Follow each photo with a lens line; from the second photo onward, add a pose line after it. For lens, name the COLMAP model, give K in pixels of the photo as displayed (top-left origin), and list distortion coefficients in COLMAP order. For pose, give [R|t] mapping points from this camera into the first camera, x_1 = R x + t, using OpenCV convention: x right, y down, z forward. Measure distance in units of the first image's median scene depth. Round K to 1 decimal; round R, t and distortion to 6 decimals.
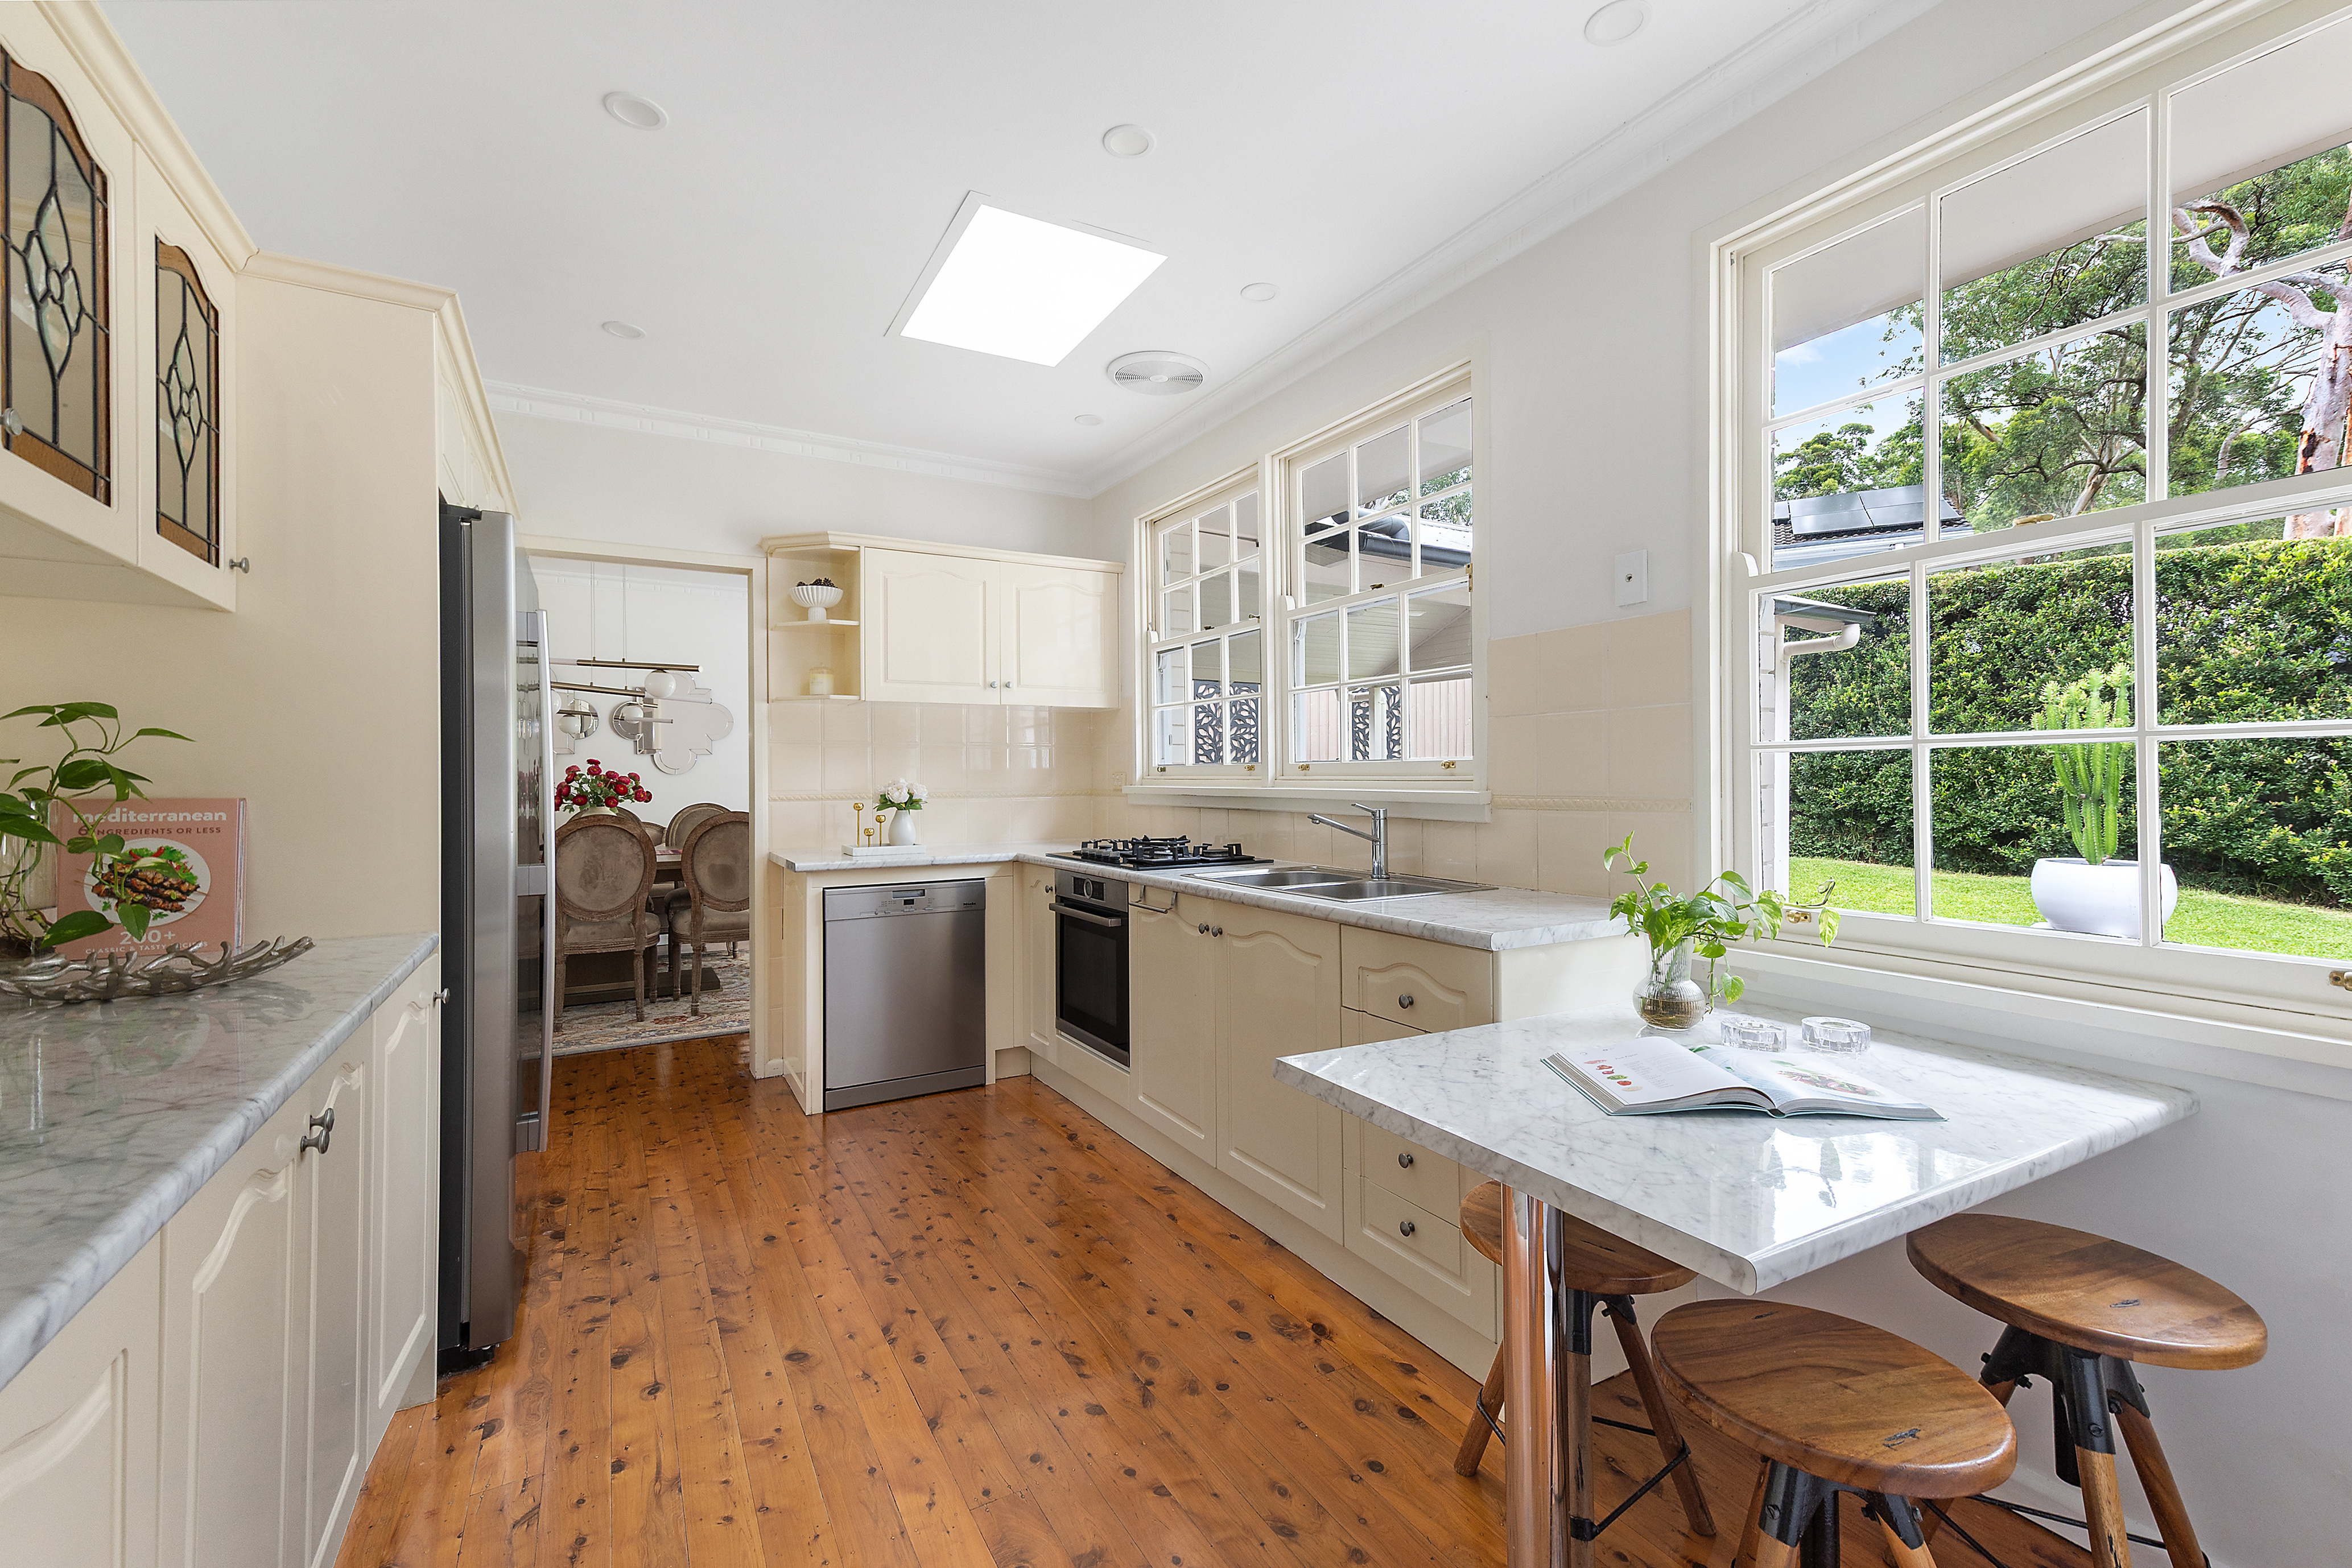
lens RADIAL K [[1024.7, 0, 1180.3], [0, 1024.7, 779.0], [0, 0, 1]] dist [0.011933, -0.000420]
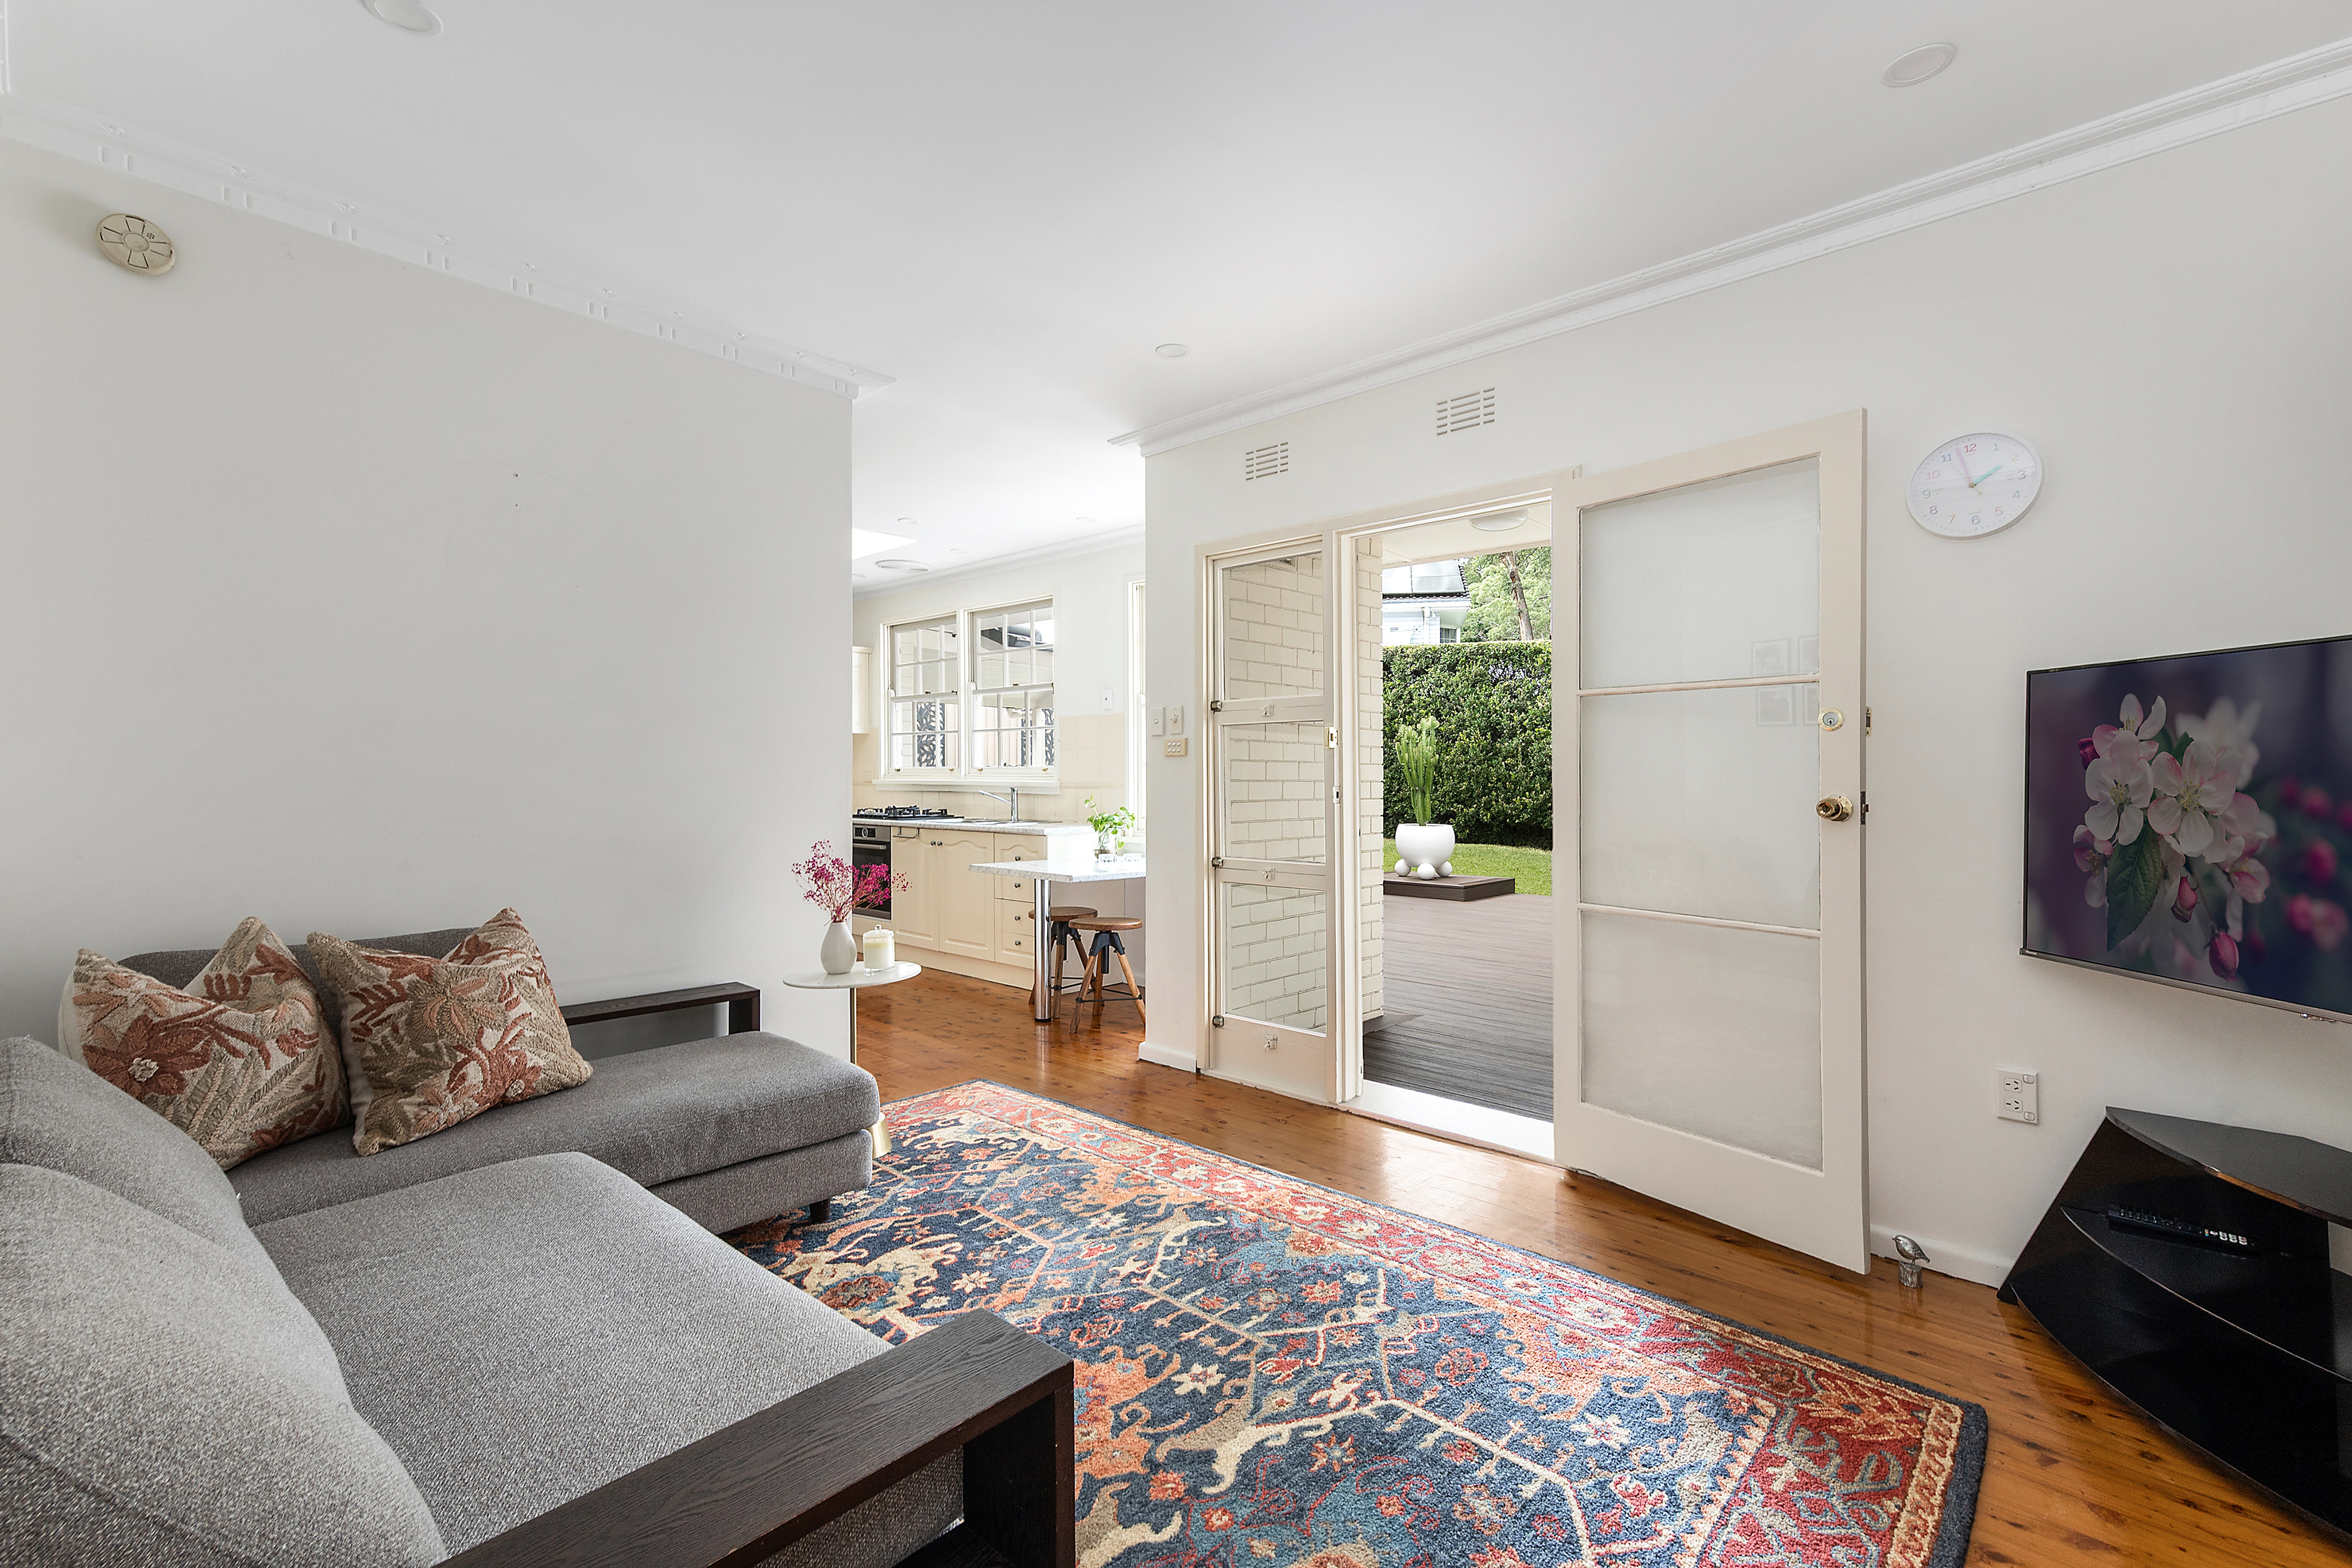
lens RADIAL K [[1024.7, 0, 1180.7], [0, 1024.7, 786.9], [0, 0, 1]] dist [0.011933, -0.000420]
pose [[0.951133, 0.003221, 0.308764, -0.115360], [-0.004935, 0.999976, 0.004772, 0.008815], [-0.308742, -0.006063, 0.951127, -0.961949]]
